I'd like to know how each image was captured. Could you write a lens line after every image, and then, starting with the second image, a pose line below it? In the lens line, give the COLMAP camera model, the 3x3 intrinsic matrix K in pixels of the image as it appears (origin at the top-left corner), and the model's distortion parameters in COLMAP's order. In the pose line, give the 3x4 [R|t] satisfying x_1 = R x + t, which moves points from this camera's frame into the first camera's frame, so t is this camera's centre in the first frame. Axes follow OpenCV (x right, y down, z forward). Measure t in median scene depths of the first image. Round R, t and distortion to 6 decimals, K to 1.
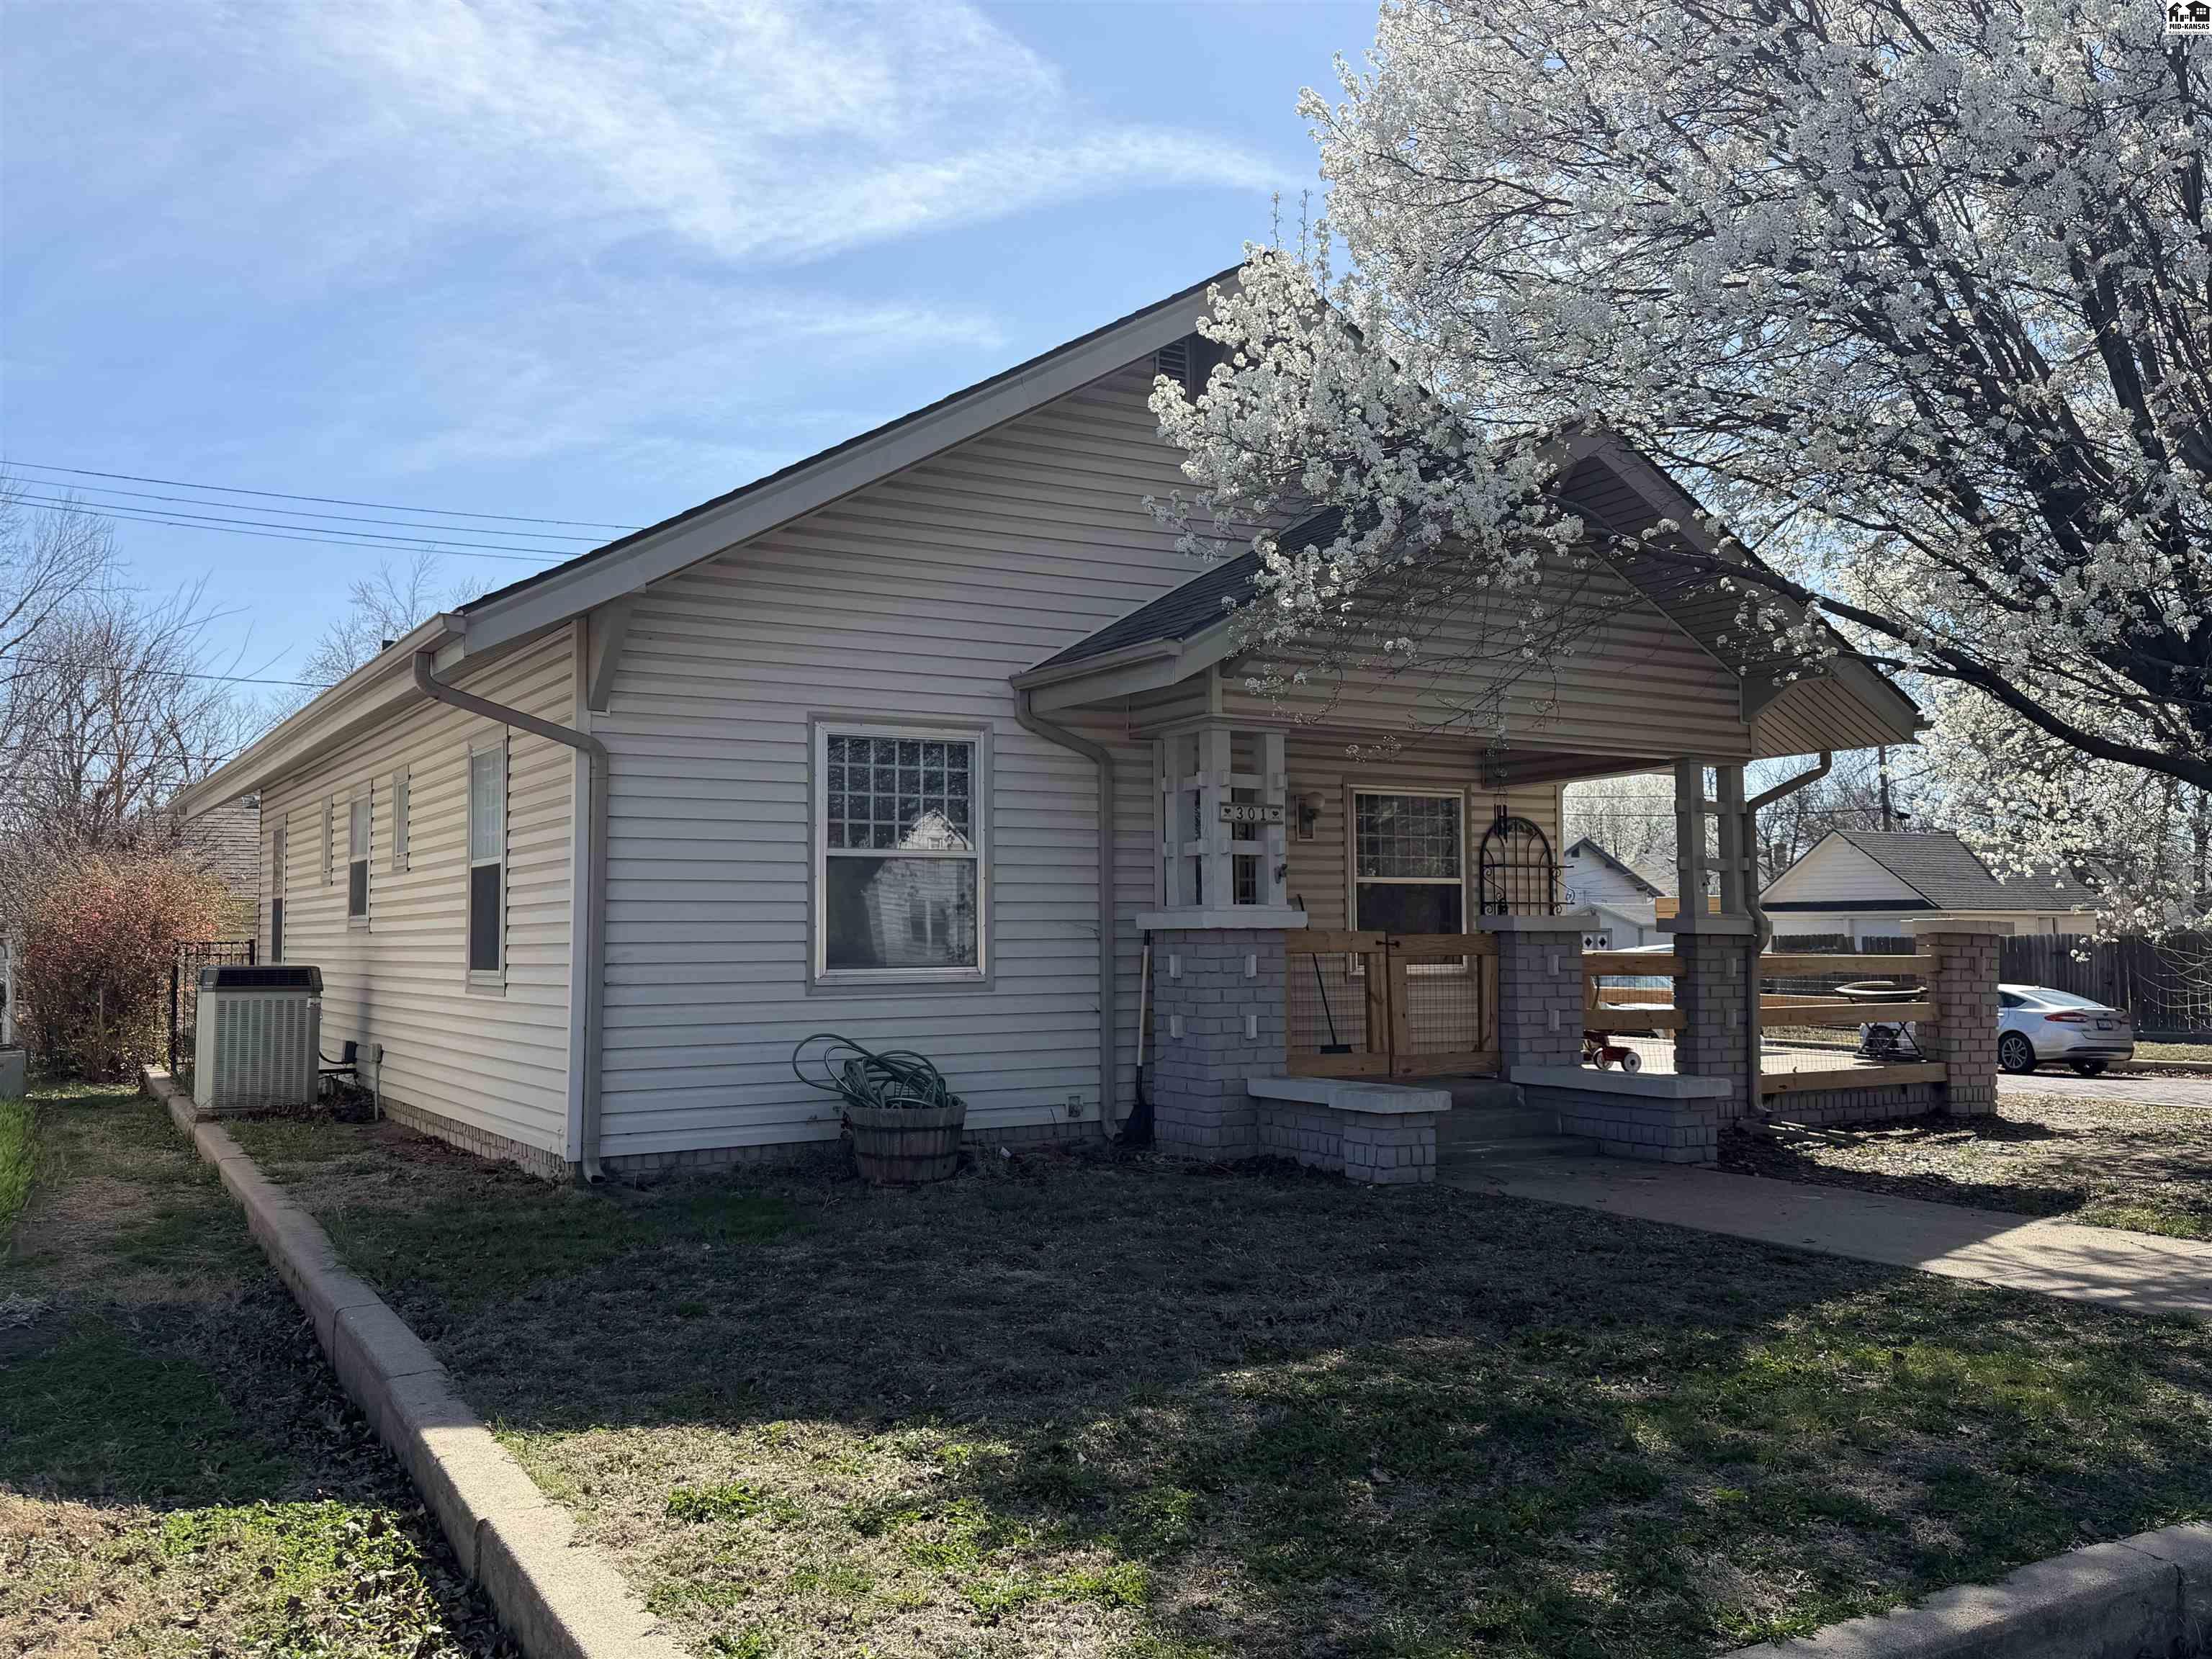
lens RADIAL K [[1886.1, 0, 1105.2], [0, 1886.1, 818.9], [0, 0, 1]] dist [0.066390, -0.000699]
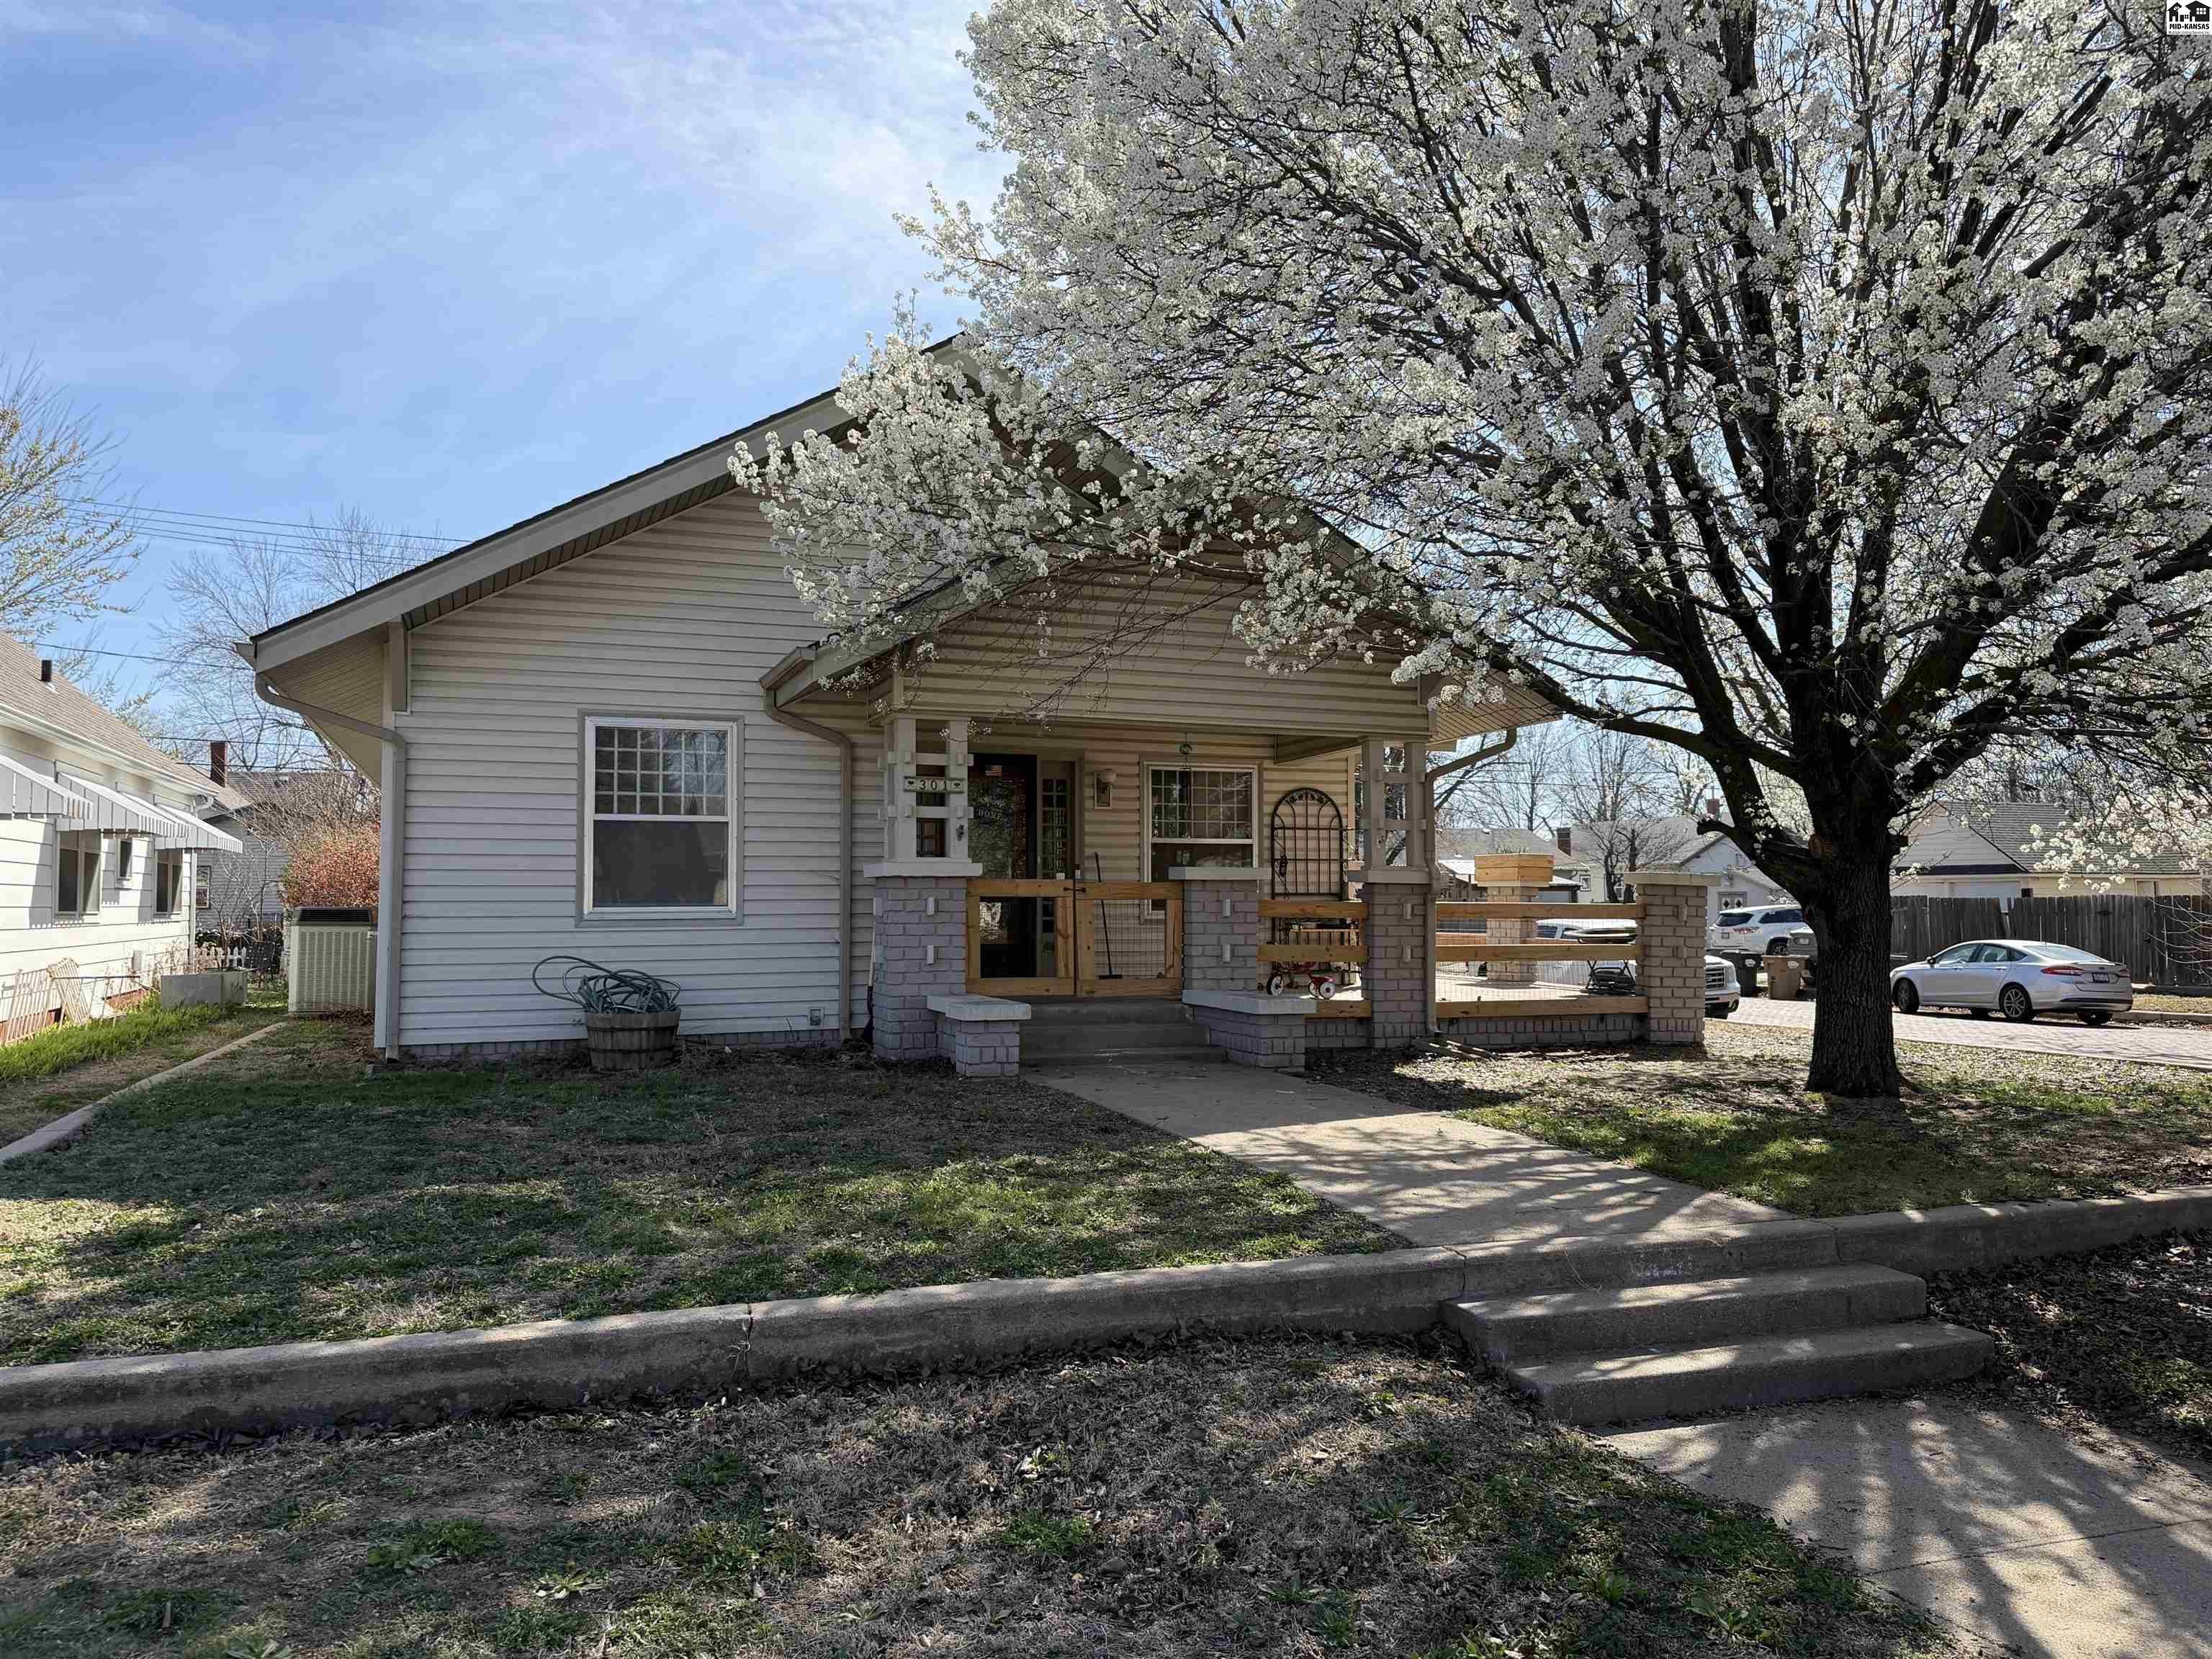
lens RADIAL K [[1602.2, 0, 1106.3], [0, 1602.2, 828.4], [0, 0, 1]] dist [0.071606, -0.000235]
pose [[0.982163, -0.004739, -0.187973, 0.368330], [0.008077, 0.999823, 0.016996, 0.008384], [0.187859, -0.018211, 0.982027, -0.021935]]
